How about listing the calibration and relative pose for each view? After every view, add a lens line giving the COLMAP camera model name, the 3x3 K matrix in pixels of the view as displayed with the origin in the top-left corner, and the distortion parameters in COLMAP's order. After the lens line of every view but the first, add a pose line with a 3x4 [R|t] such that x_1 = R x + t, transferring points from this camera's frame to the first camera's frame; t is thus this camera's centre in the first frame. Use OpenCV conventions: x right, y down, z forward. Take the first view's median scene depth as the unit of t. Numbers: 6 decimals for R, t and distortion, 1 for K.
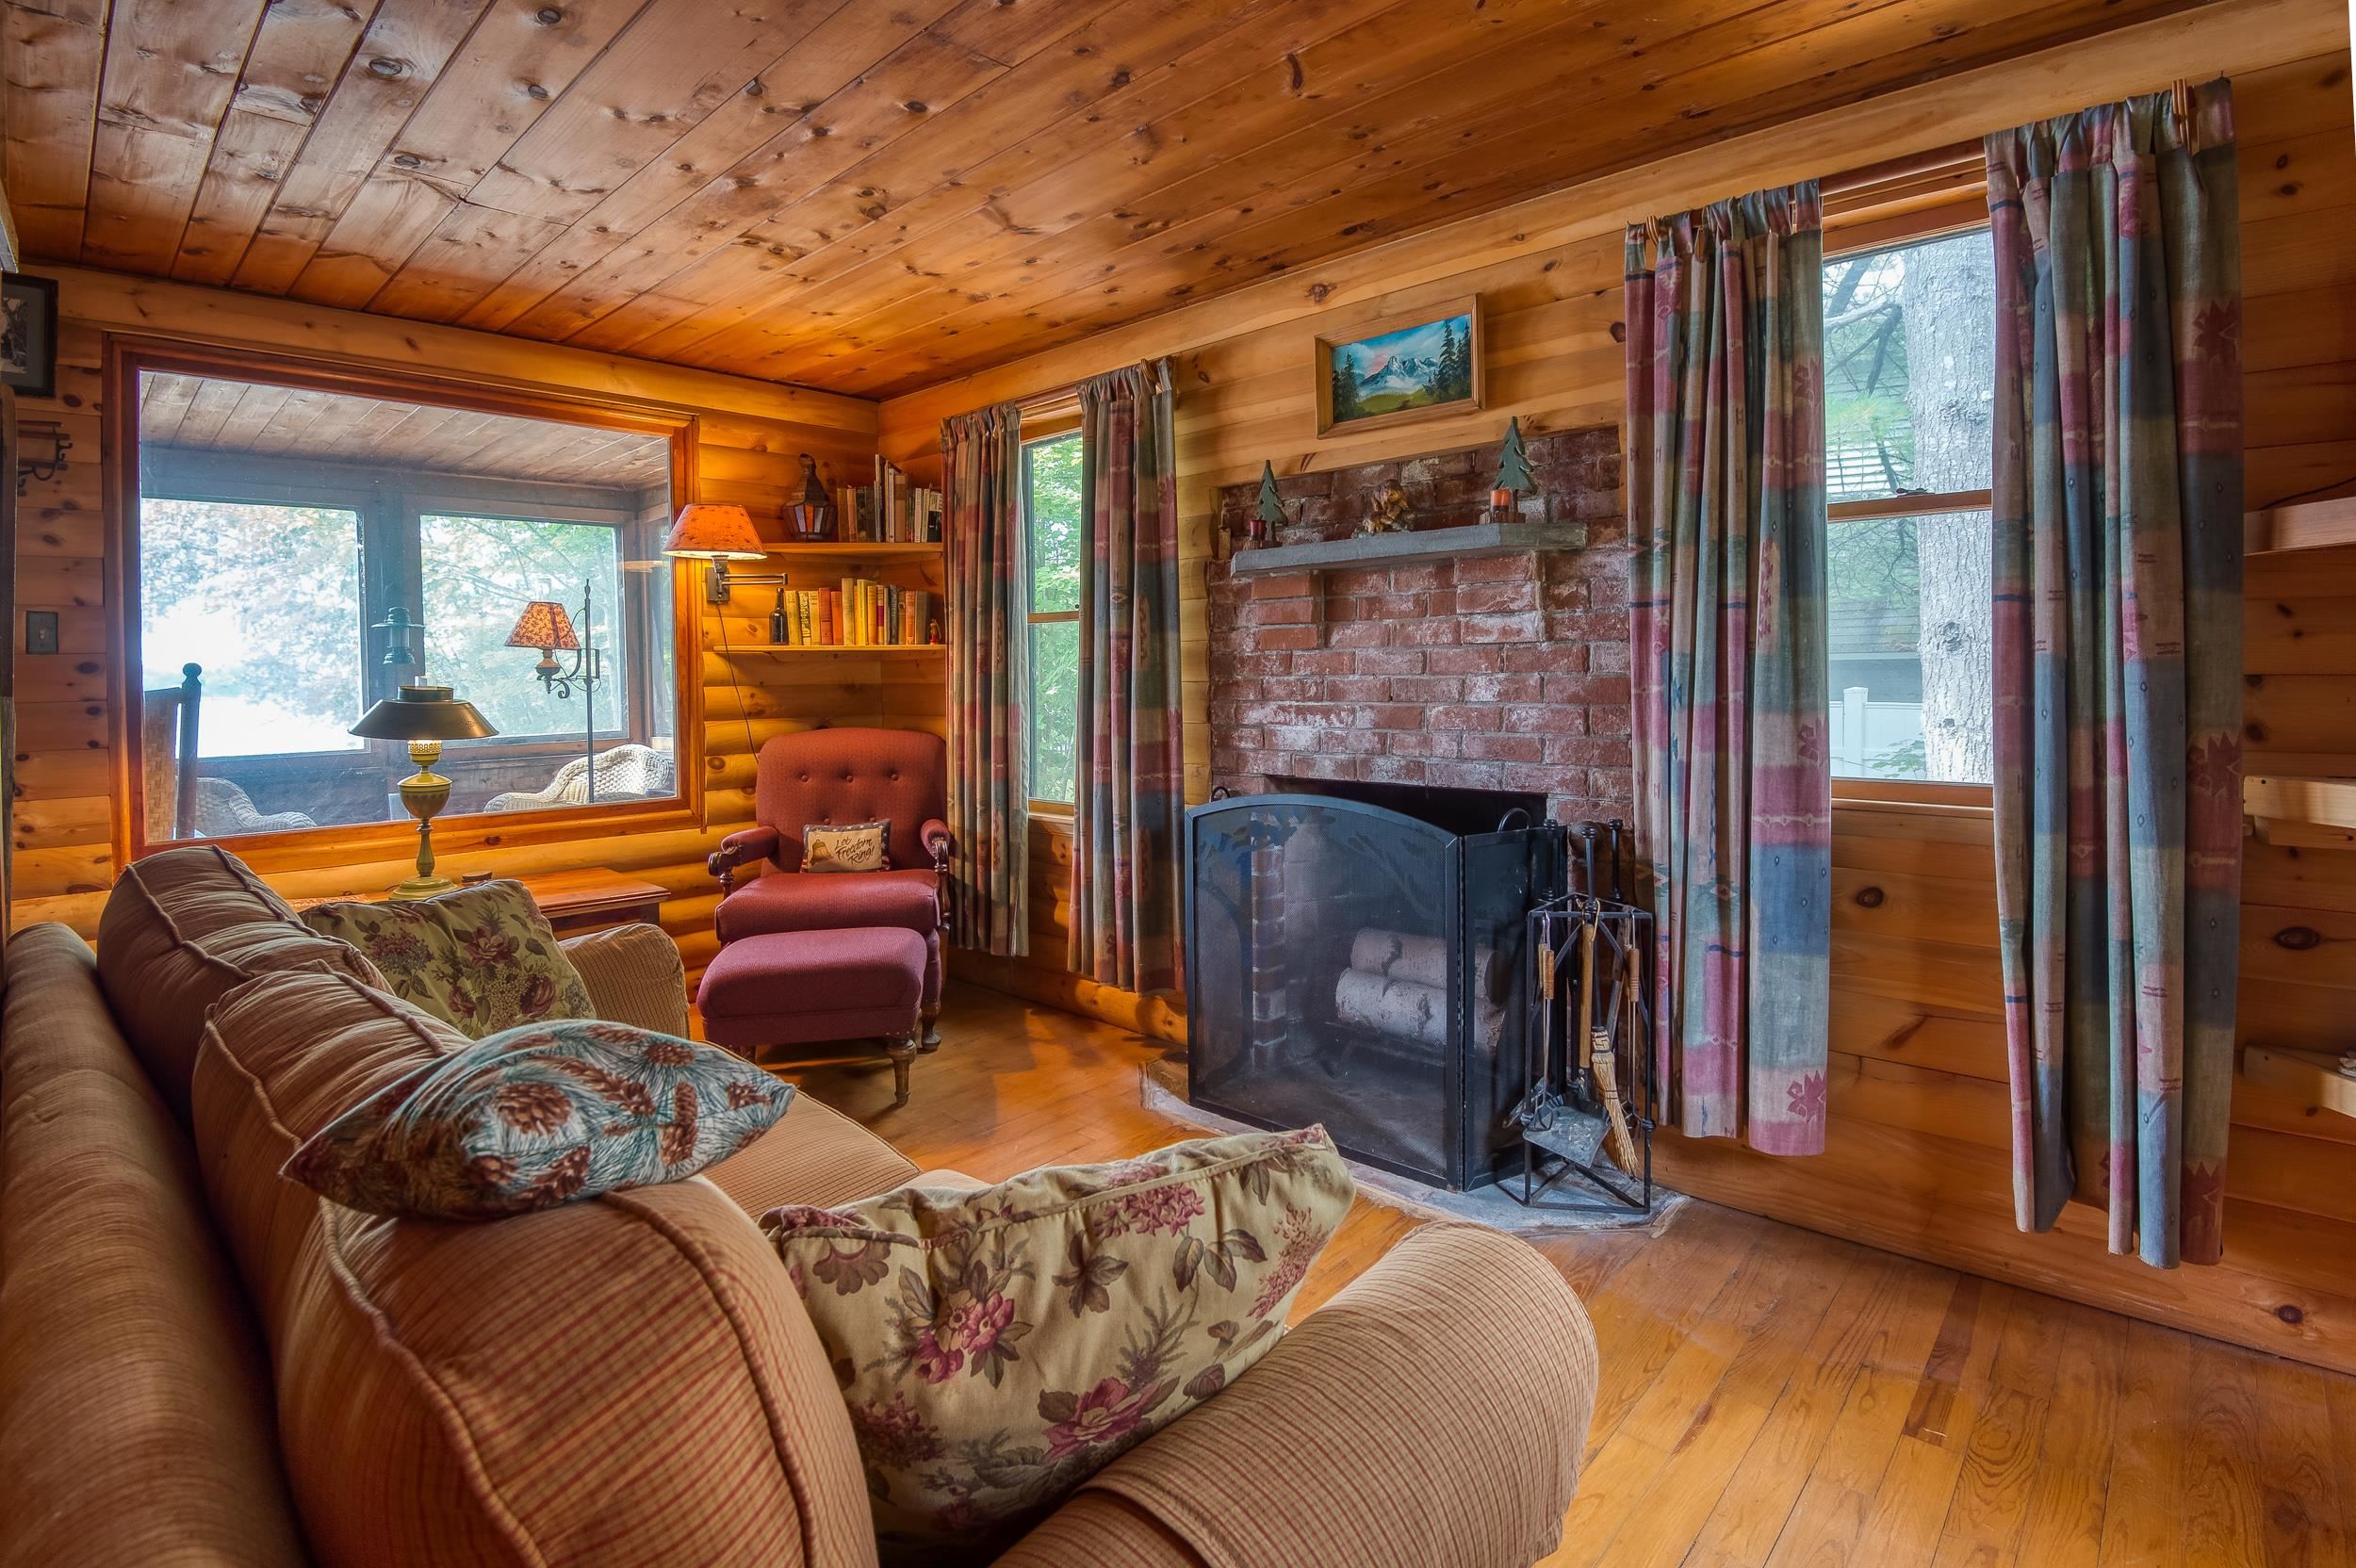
lens RADIAL K [[1119.1, 0, 1183.0], [0, 1119.1, 705.3], [0, 0, 1]] dist [0.002132, -0.041410]
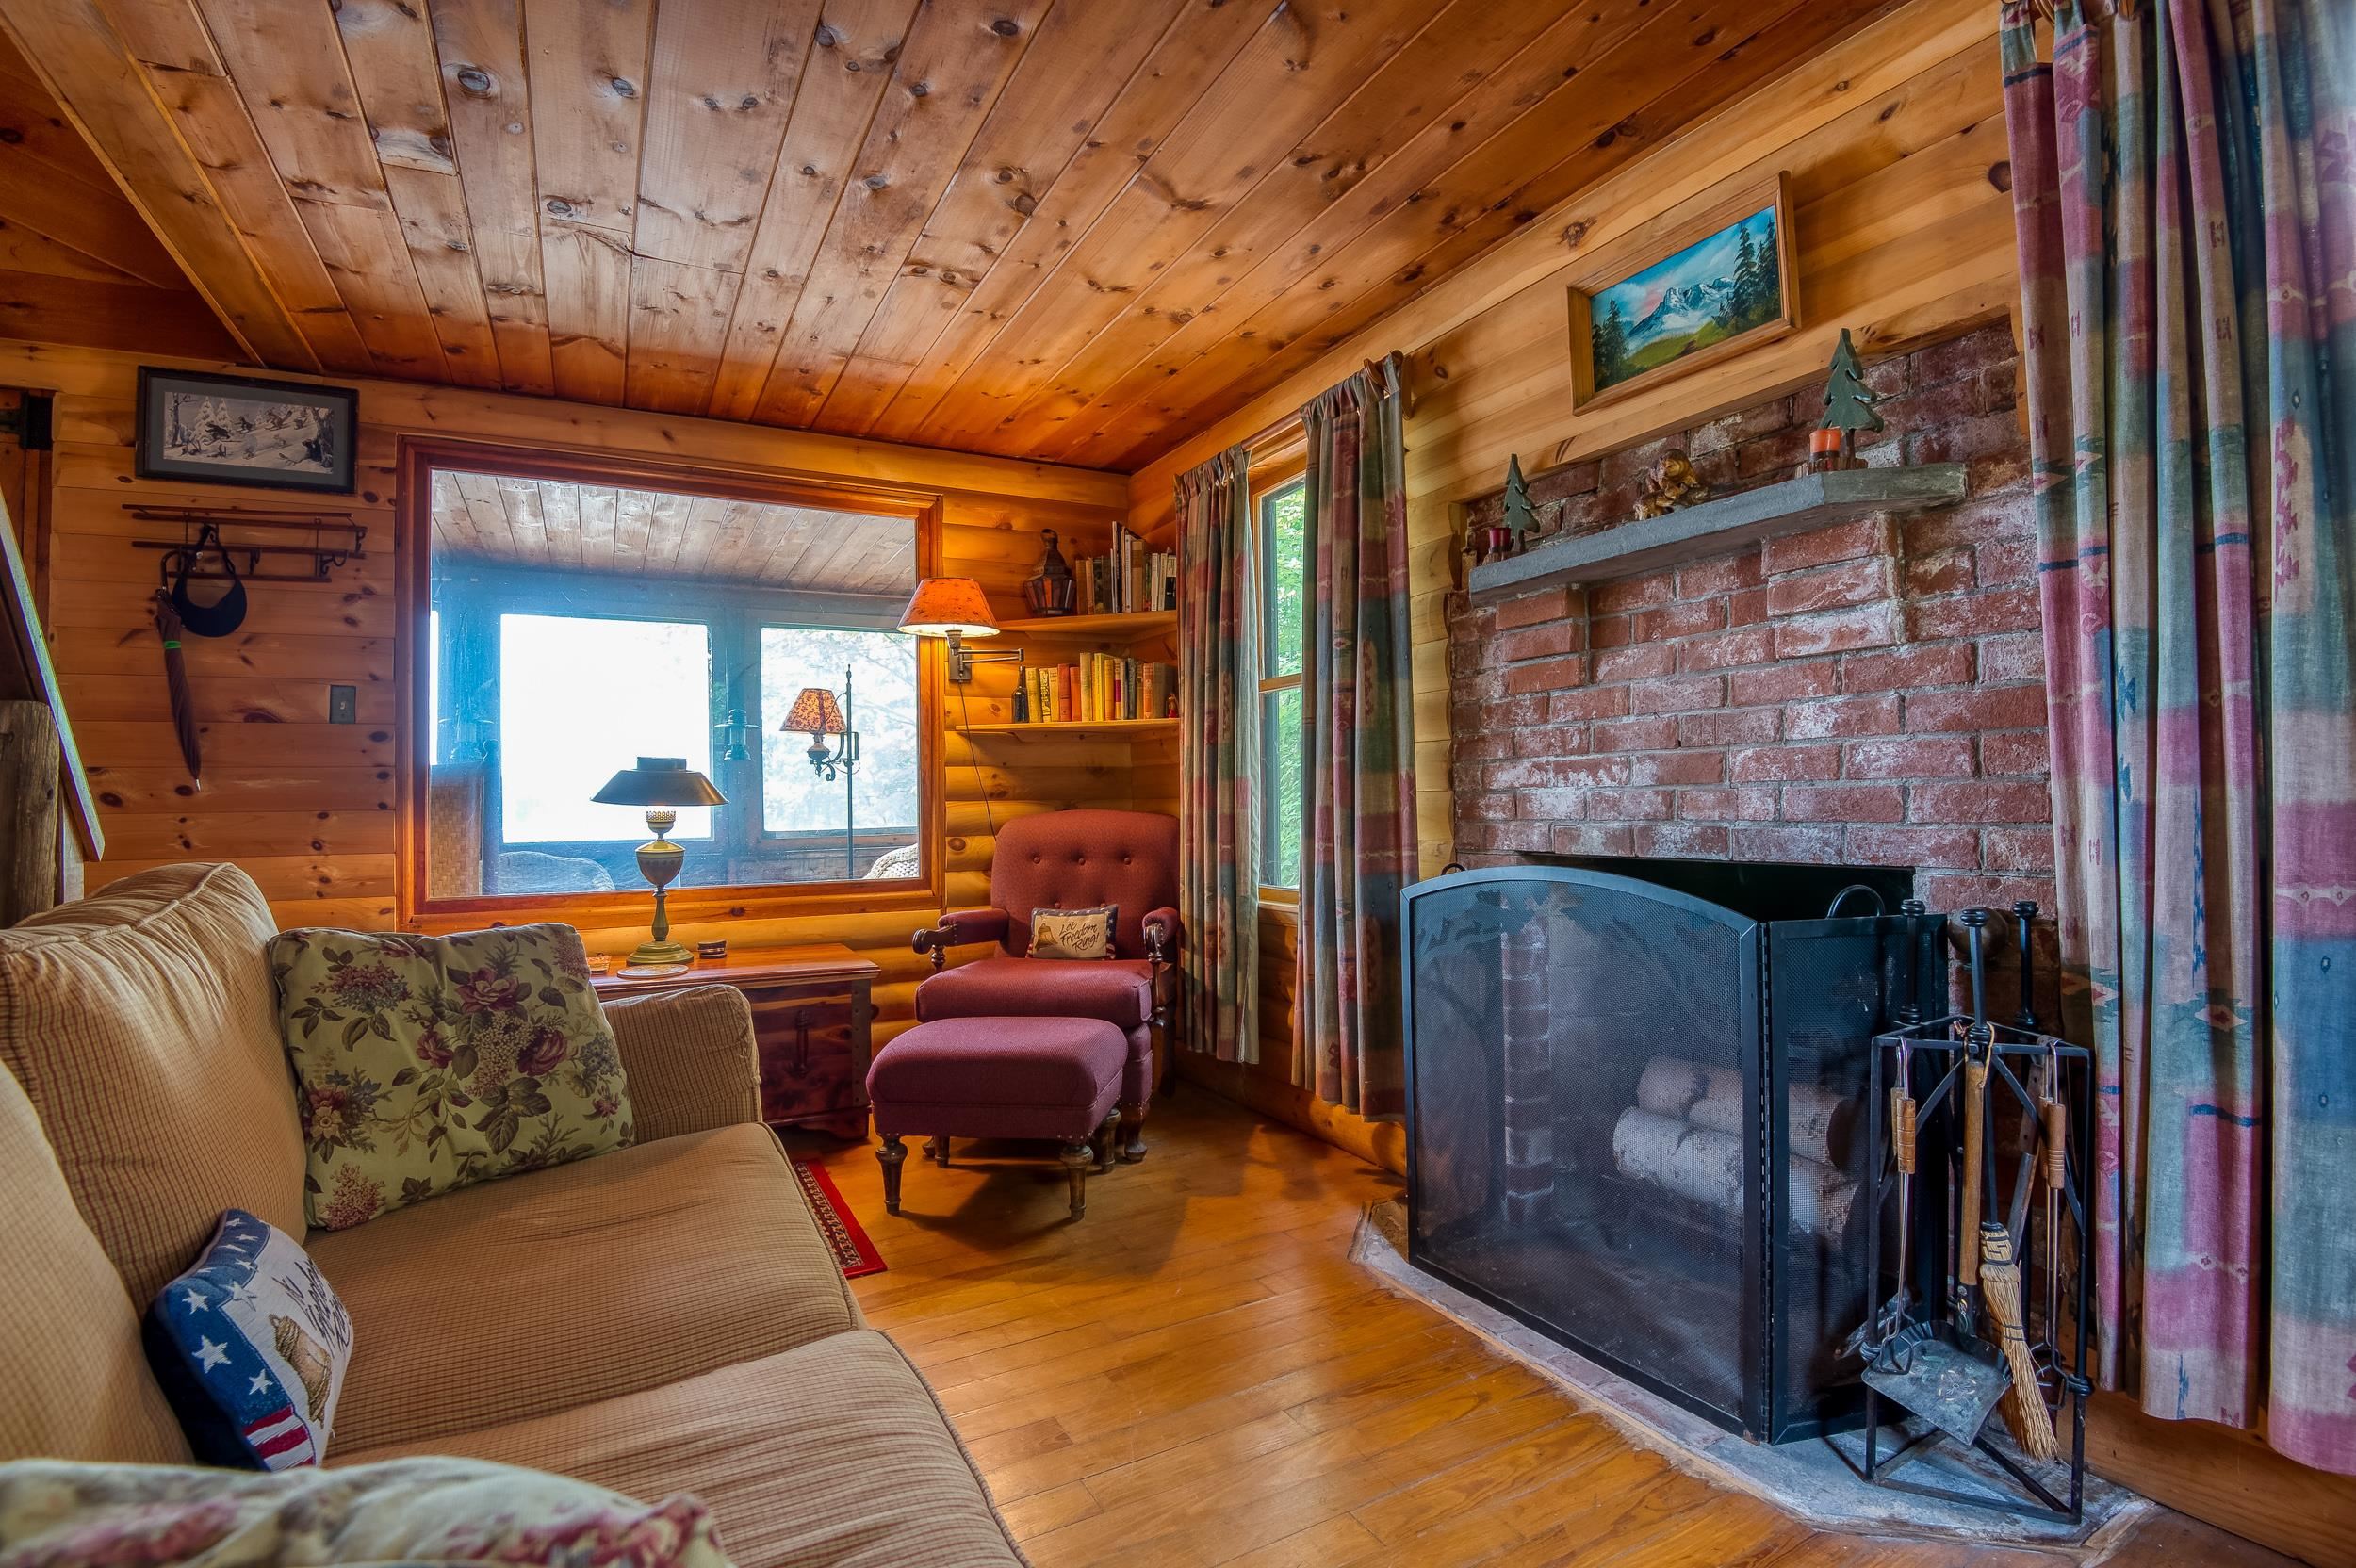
lens RADIAL K [[1088.2, 0, 1172.4], [0, 1088.2, 790.1], [0, 0, 1]] dist [-0.020901, -0.017825]
pose [[0.945855, -0.006748, -0.324518, 0.098880], [-0.005173, 0.999344, -0.035856, 0.050985], [0.324547, 0.035594, 0.945200, 0.209850]]
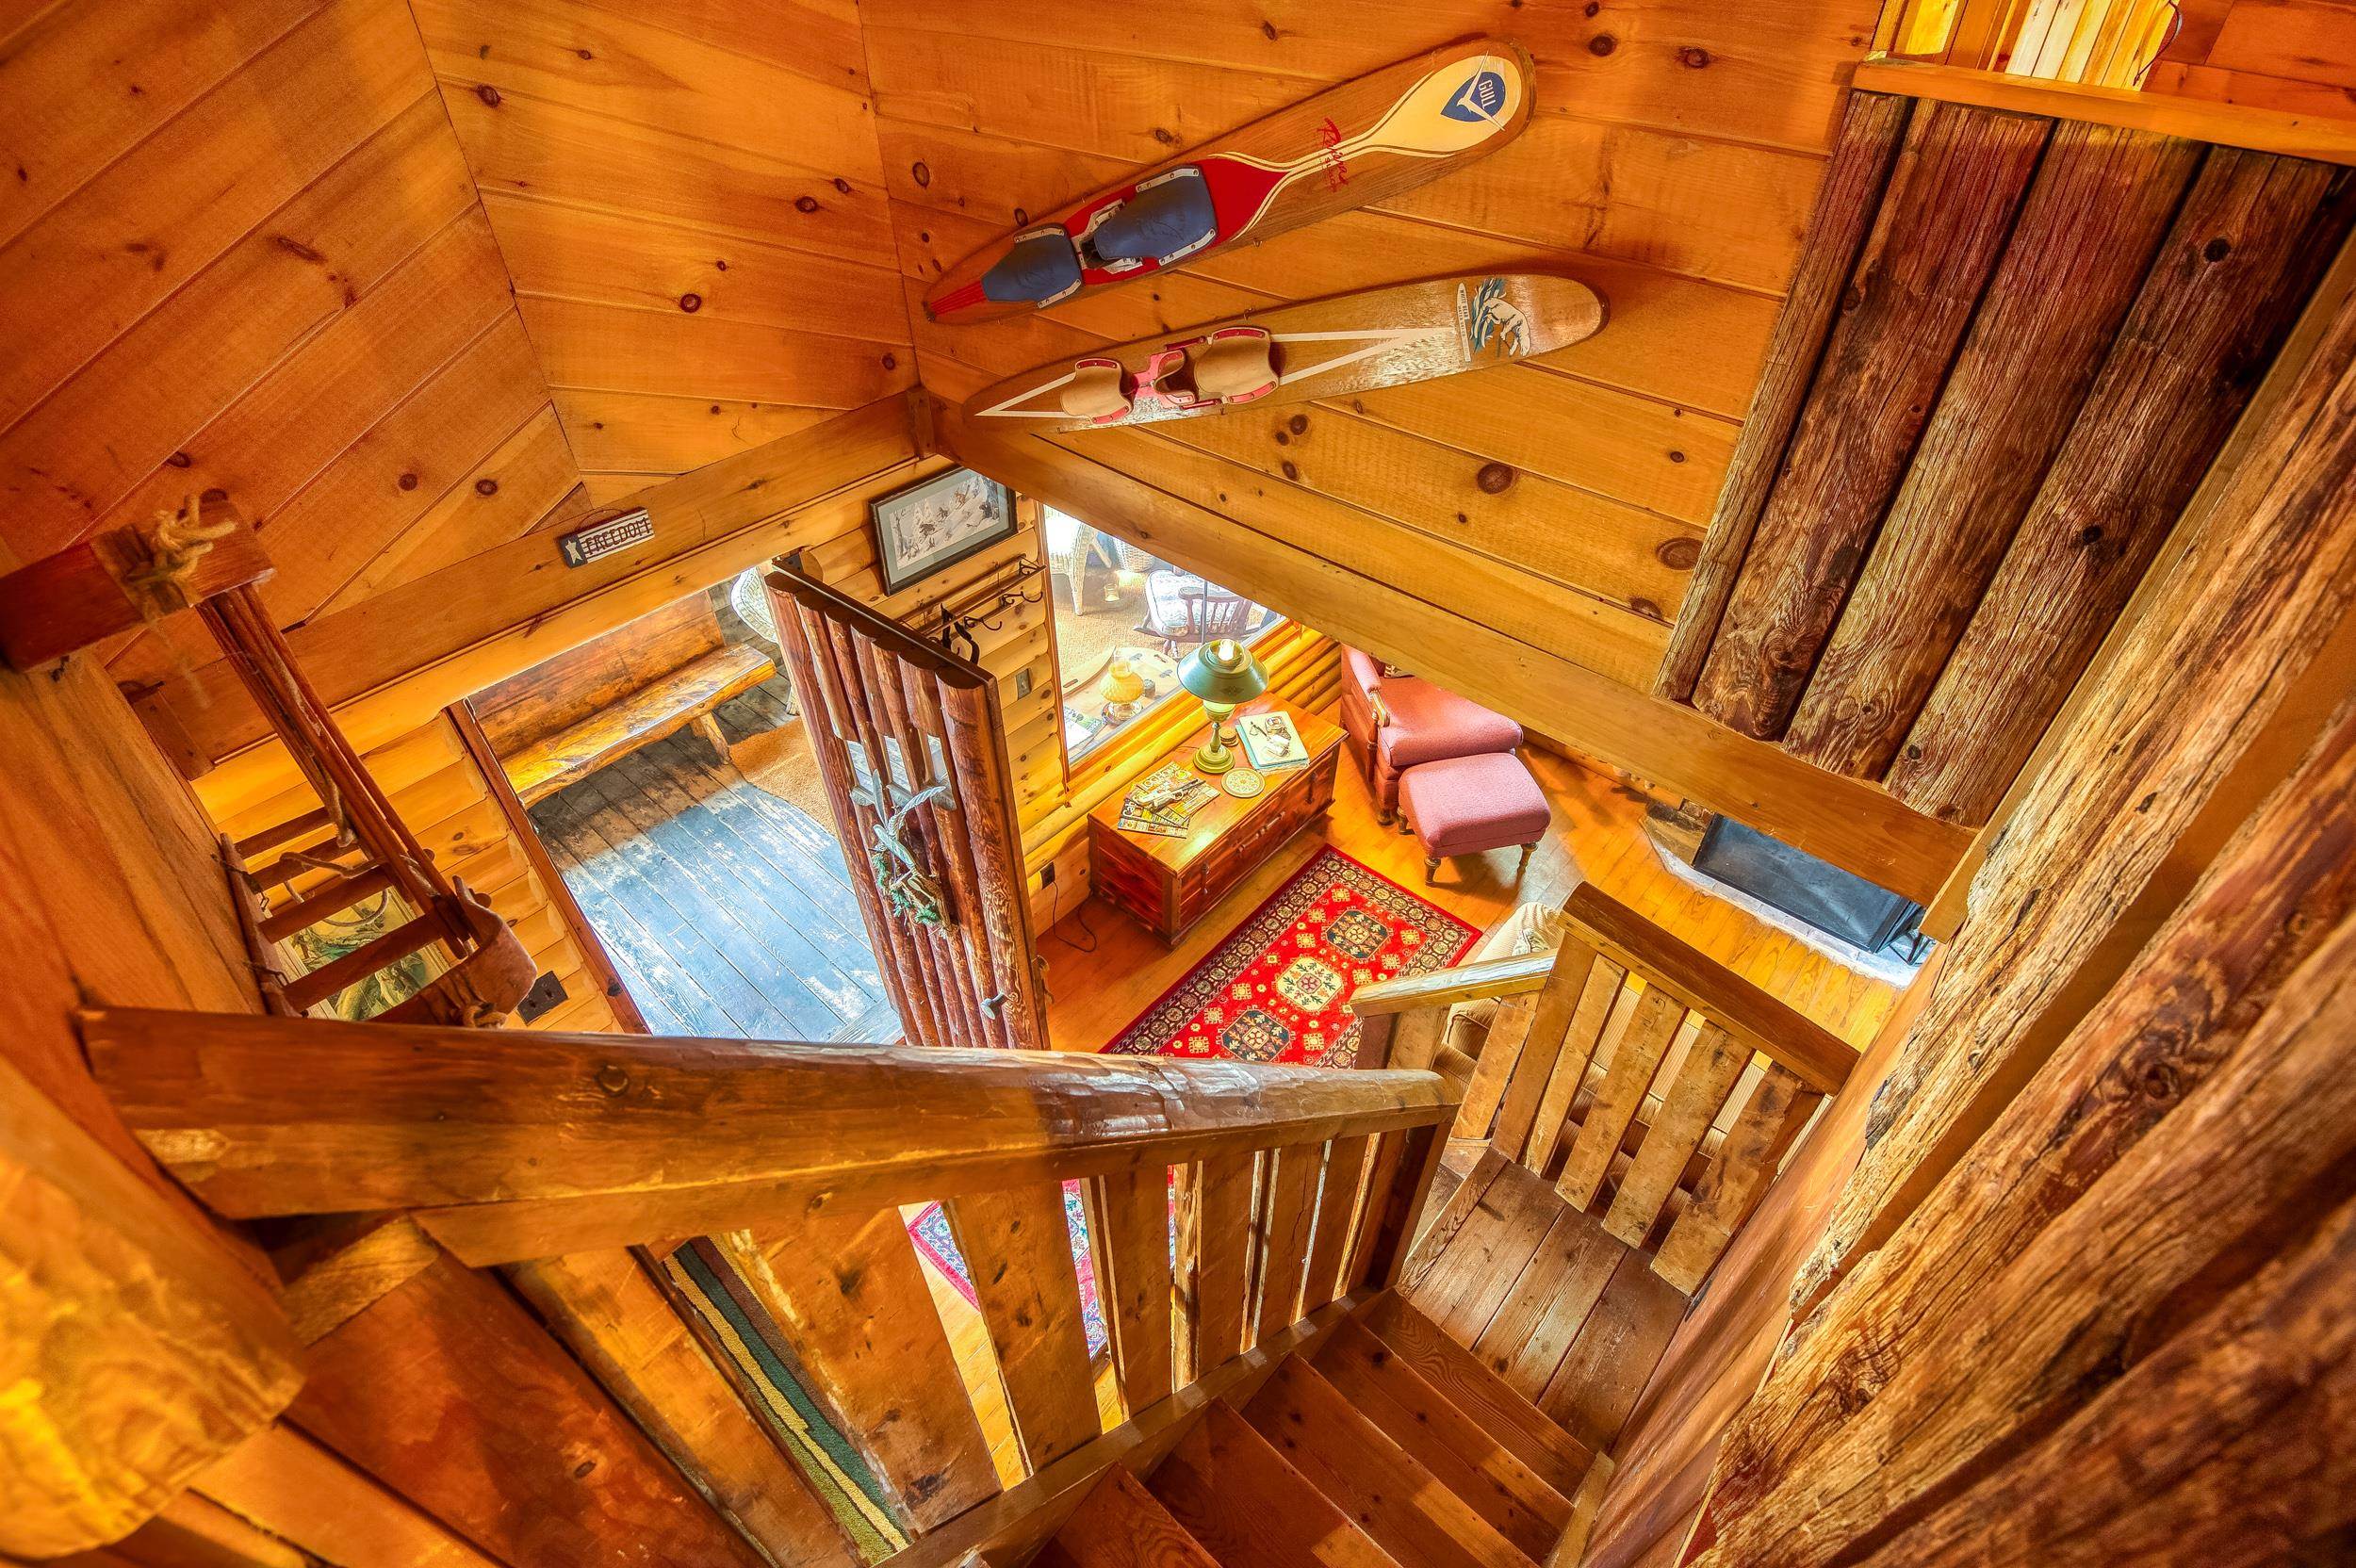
lens RADIAL K [[1088.2, 0, 1172.4], [0, 1088.2, 790.1], [0, 0, 1]] dist [-0.020901, -0.017825]
pose [[0.999522, -0.015053, 0.027011, -0.847190], [-0.006188, 0.758474, 0.651673, -0.824368], [-0.030297, -0.651529, 0.758019, -0.166115]]
